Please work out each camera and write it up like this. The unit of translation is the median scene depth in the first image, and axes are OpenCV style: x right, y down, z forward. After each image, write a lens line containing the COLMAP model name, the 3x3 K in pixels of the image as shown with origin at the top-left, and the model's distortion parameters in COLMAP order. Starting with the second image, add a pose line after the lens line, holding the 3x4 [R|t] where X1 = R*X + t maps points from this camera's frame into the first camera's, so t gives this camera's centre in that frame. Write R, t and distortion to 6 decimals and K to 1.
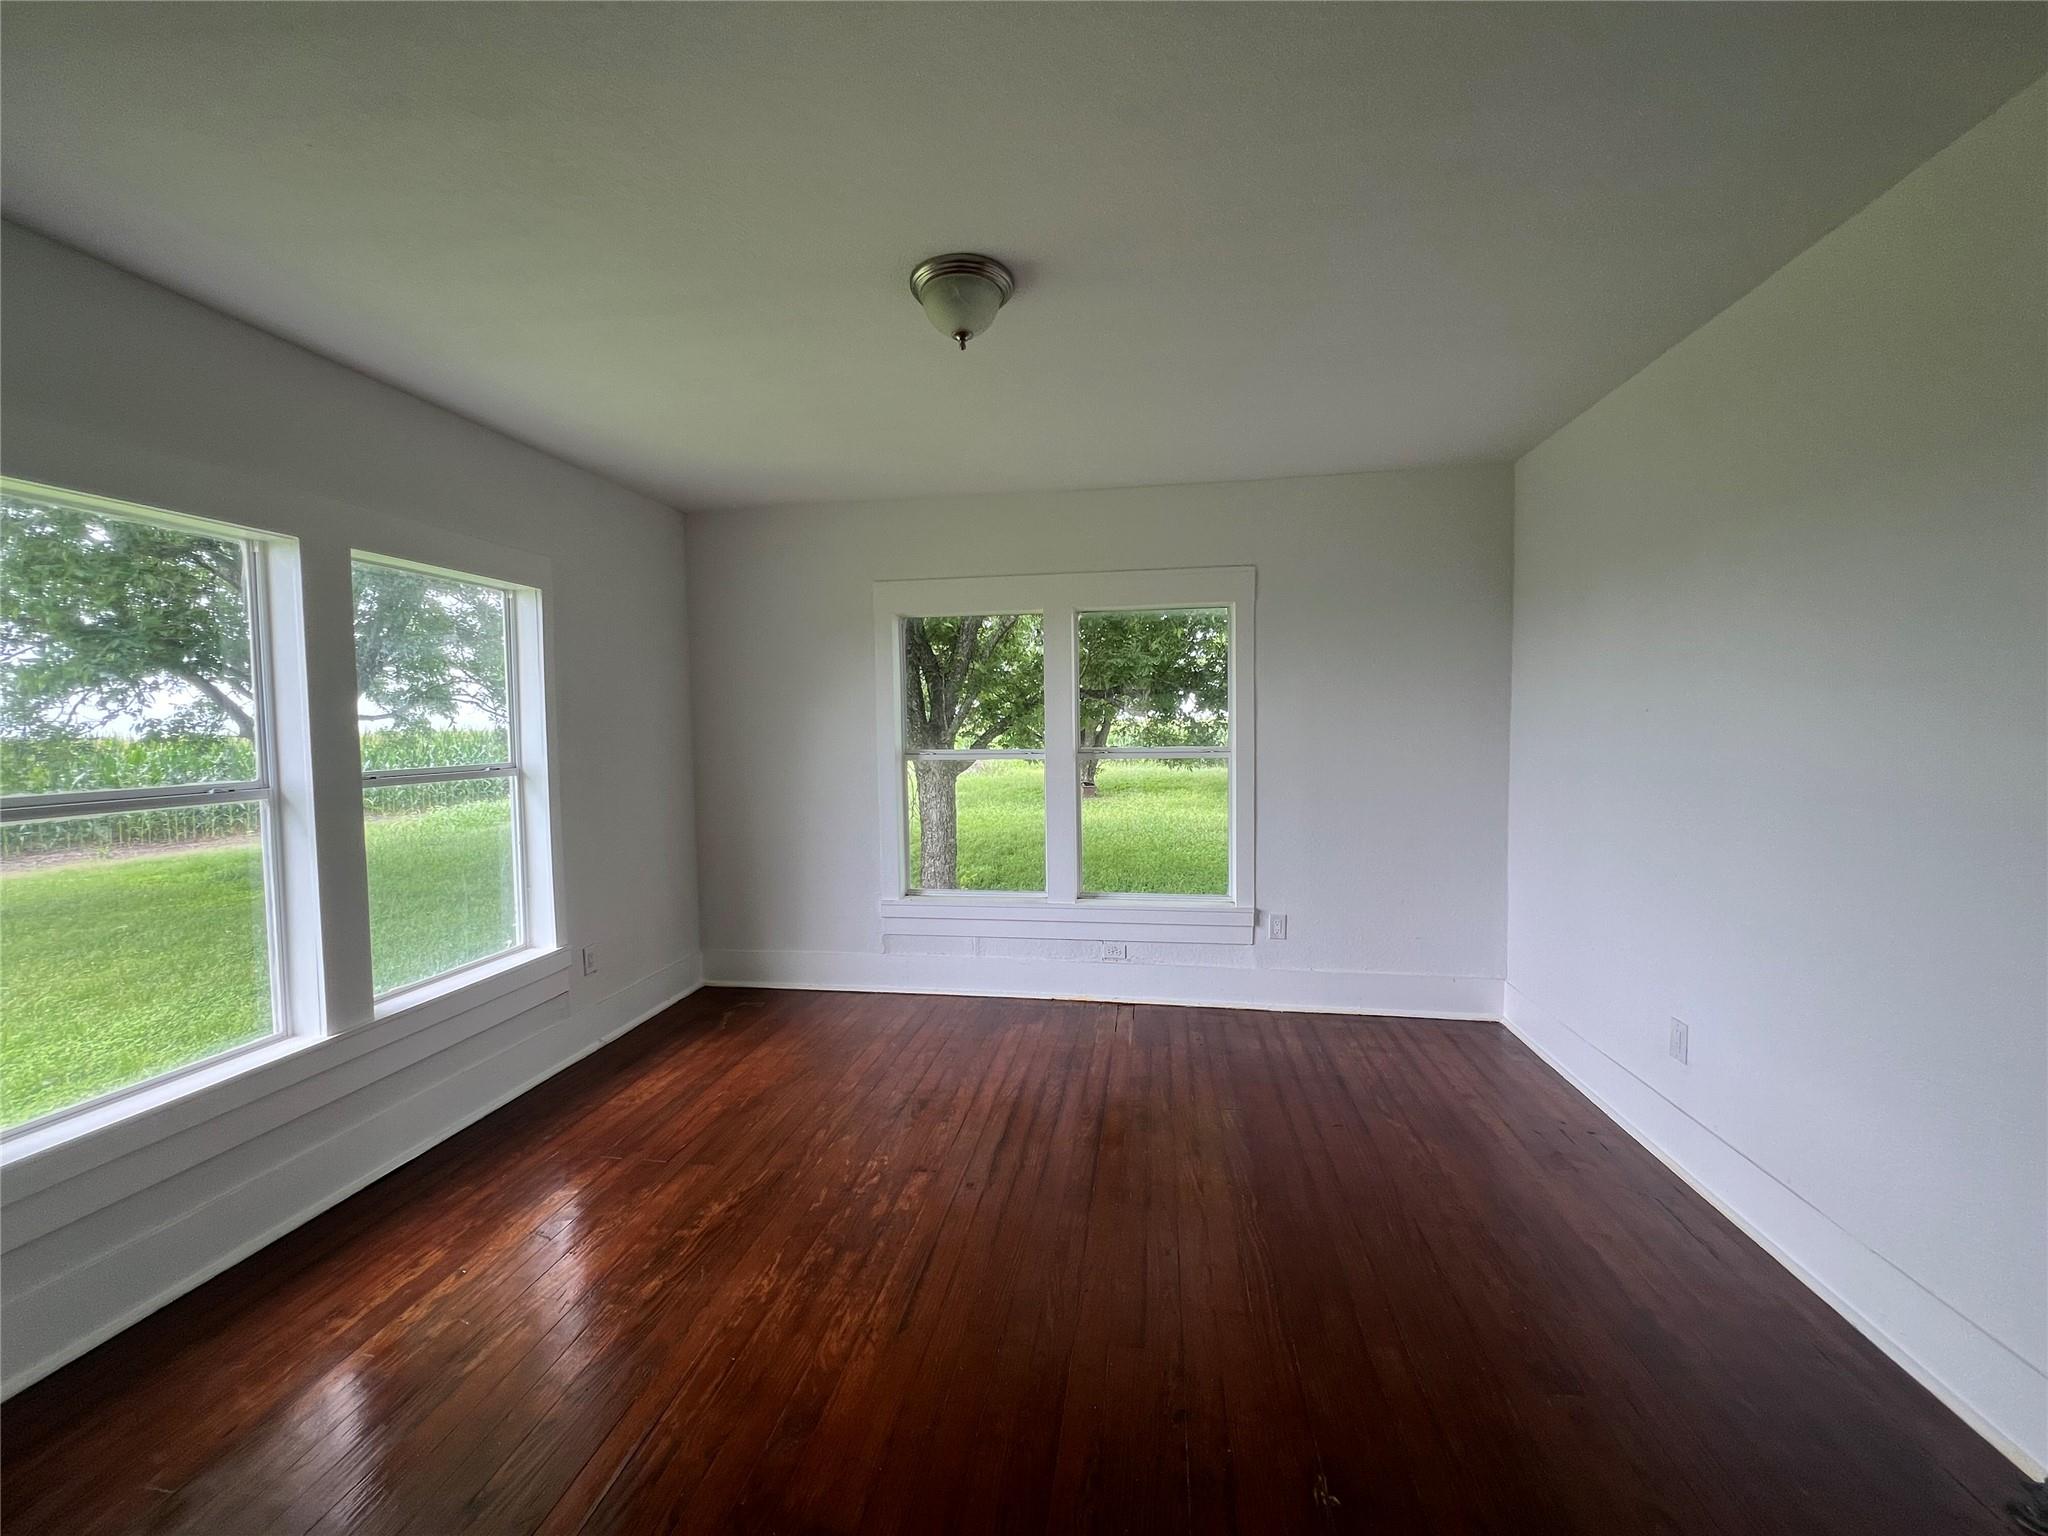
lens RADIAL K [[825.8, 0, 1024.8], [0, 825.8, 765.8], [0, 0, 1]] dist [0.003884, 0.000661]
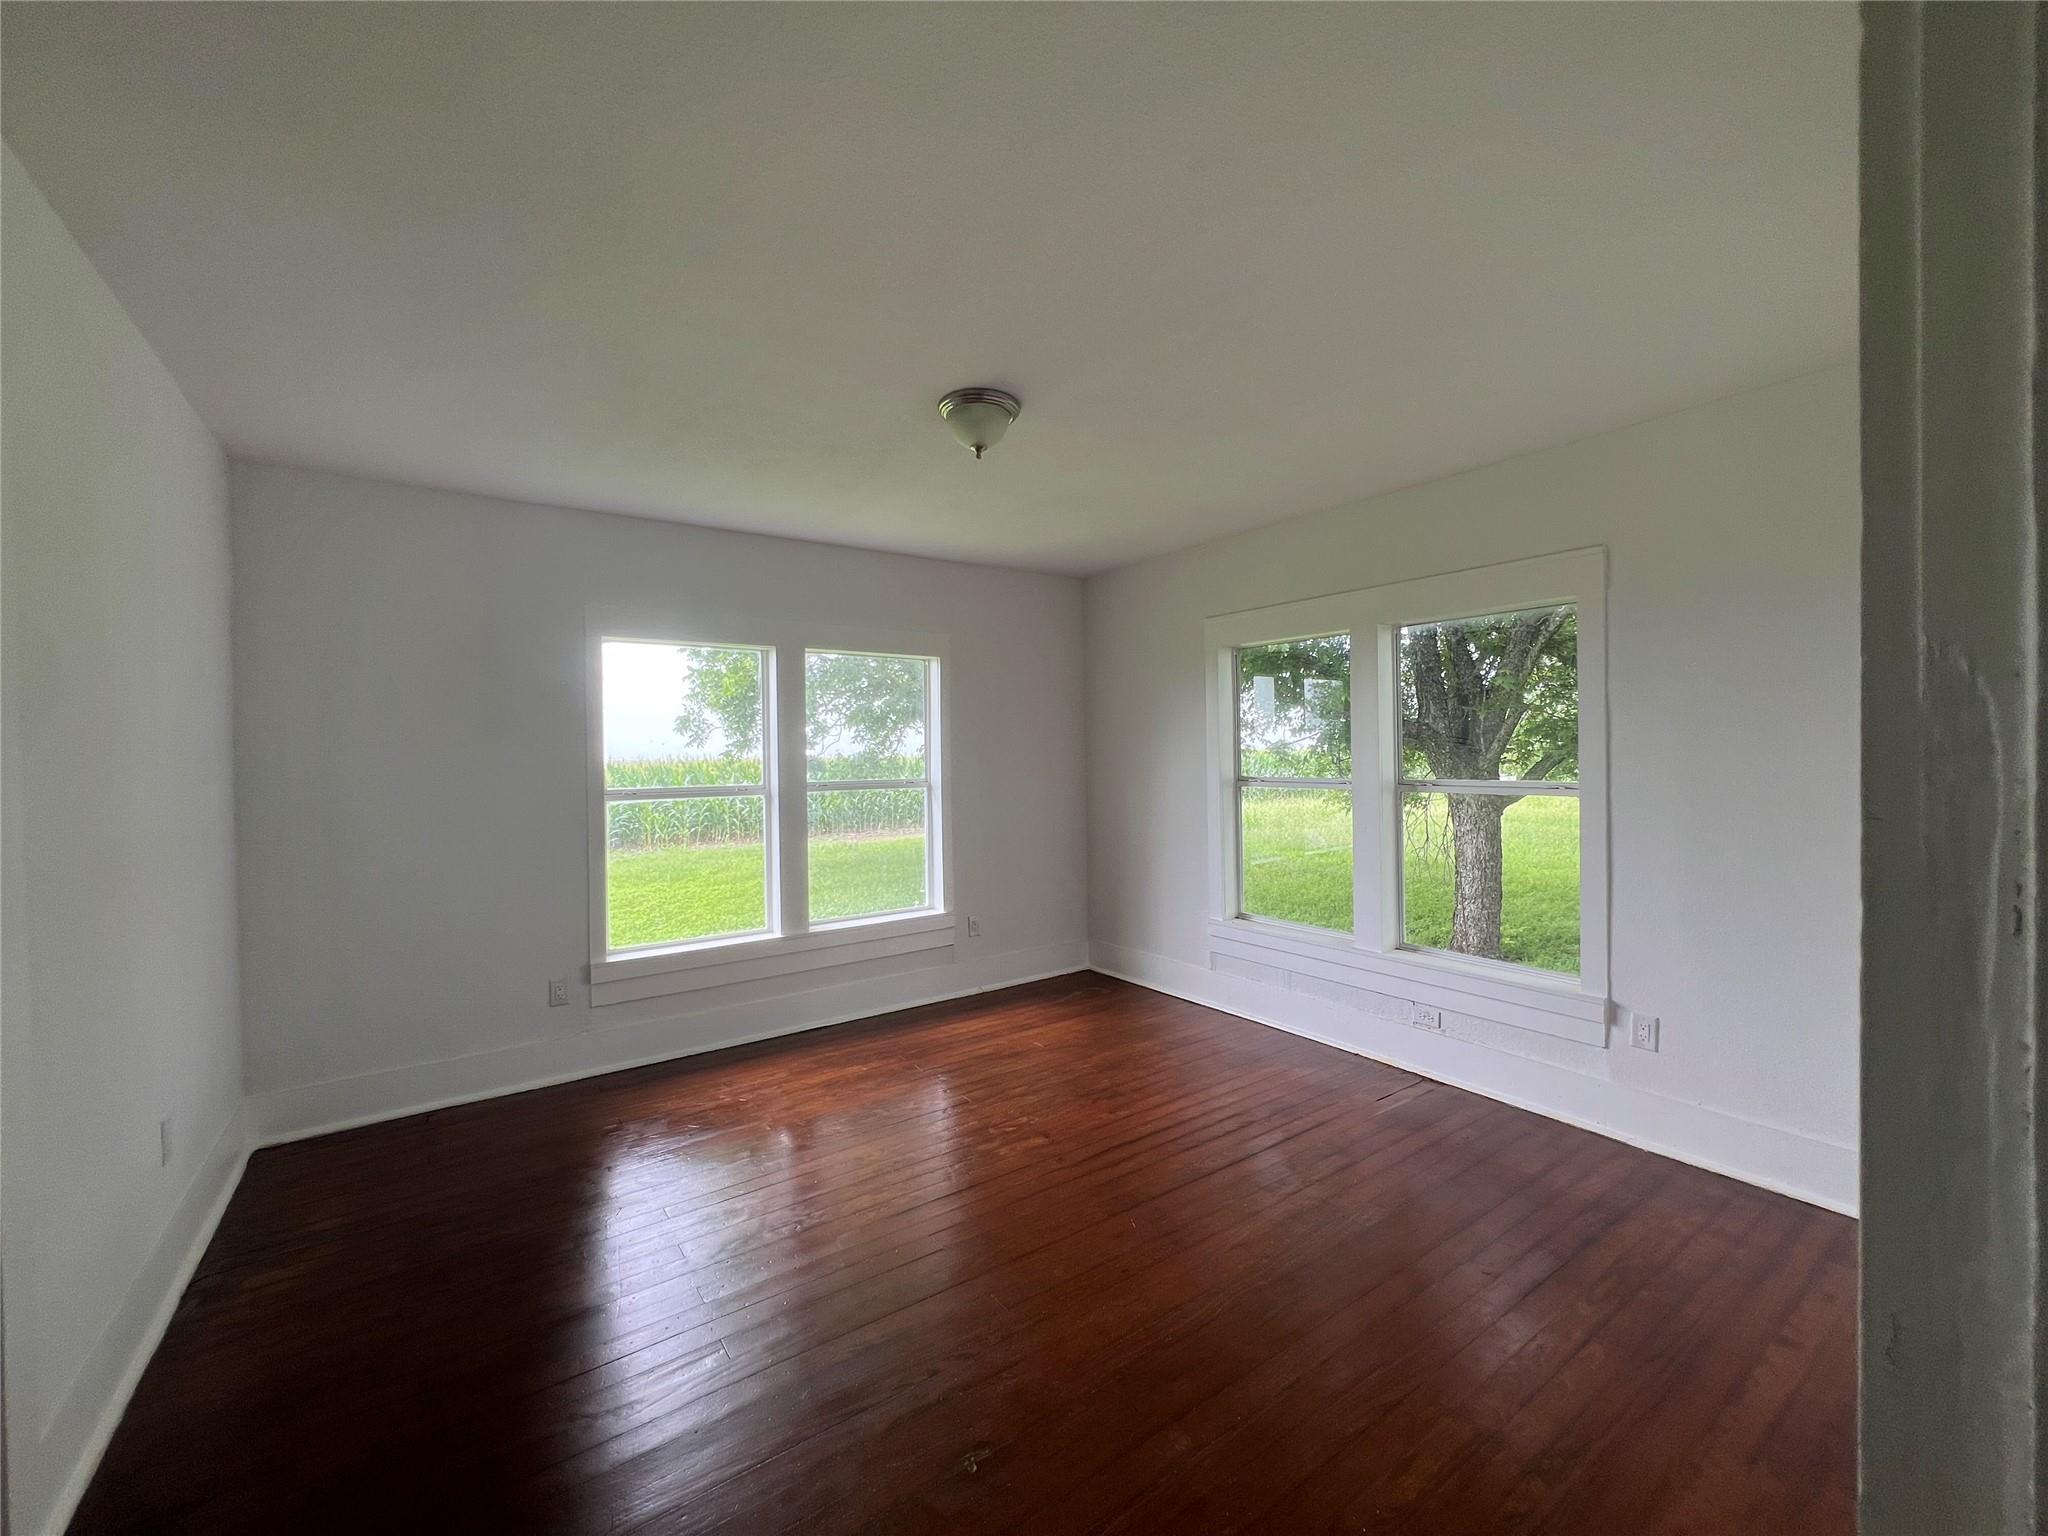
lens RADIAL K [[819.0, 0, 1025.1], [0, 819.0, 762.6], [0, 0, 1]] dist [0.008556, -0.001052]
pose [[0.704156, 0.011576, -0.709951, 0.435405], [-0.035266, 0.999203, -0.018686, -0.009838], [0.709169, 0.038195, 0.704003, 0.093606]]
